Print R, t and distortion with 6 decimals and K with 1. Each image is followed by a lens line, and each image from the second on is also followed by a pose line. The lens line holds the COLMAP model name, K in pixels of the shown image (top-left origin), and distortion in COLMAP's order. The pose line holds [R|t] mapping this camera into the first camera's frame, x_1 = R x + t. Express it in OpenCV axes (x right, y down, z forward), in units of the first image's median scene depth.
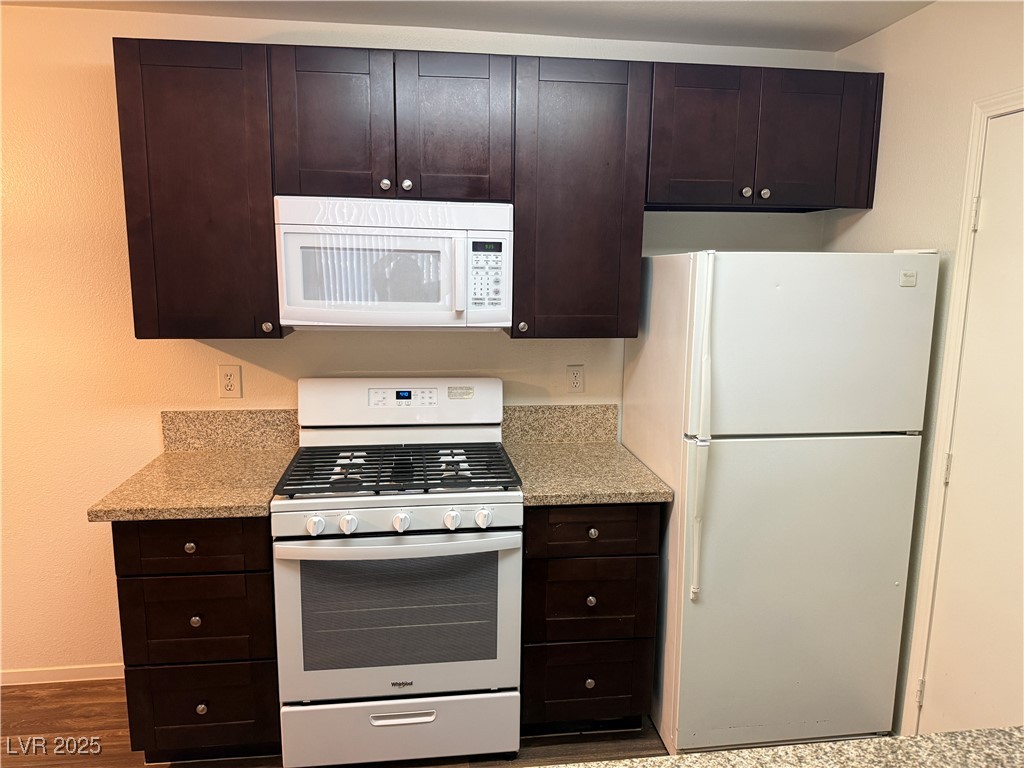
lens RADIAL K [[703.2, 0, 514.4], [0, 703.2, 386.4], [0, 0, 1]] dist [0.013151, -0.006744]
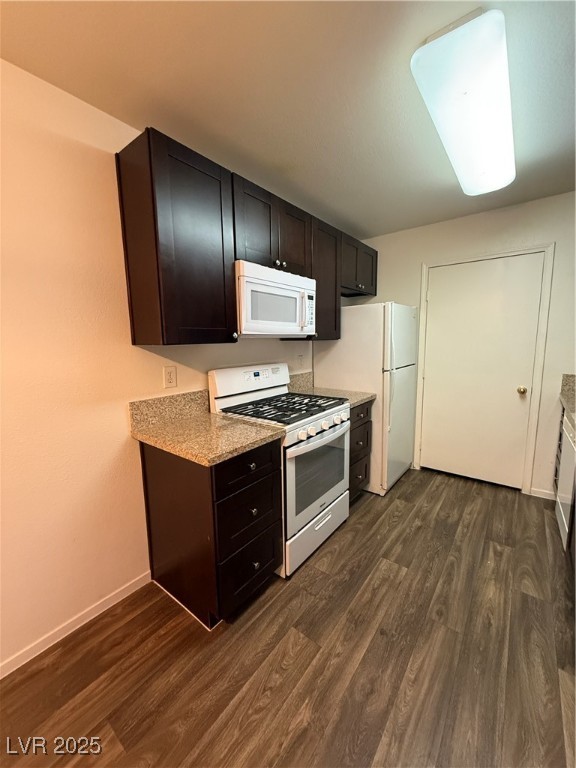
lens RADIAL K [[308.0, 0, 291.7], [0, 308.0, 380.7], [0, 0, 1]] dist [0.000452, 0.001334]
pose [[0.709023, -0.118027, 0.695238, -0.692523], [0.138614, 0.989986, 0.026703, 0.020952], [-0.691428, 0.077437, 0.718284, 0.328780]]
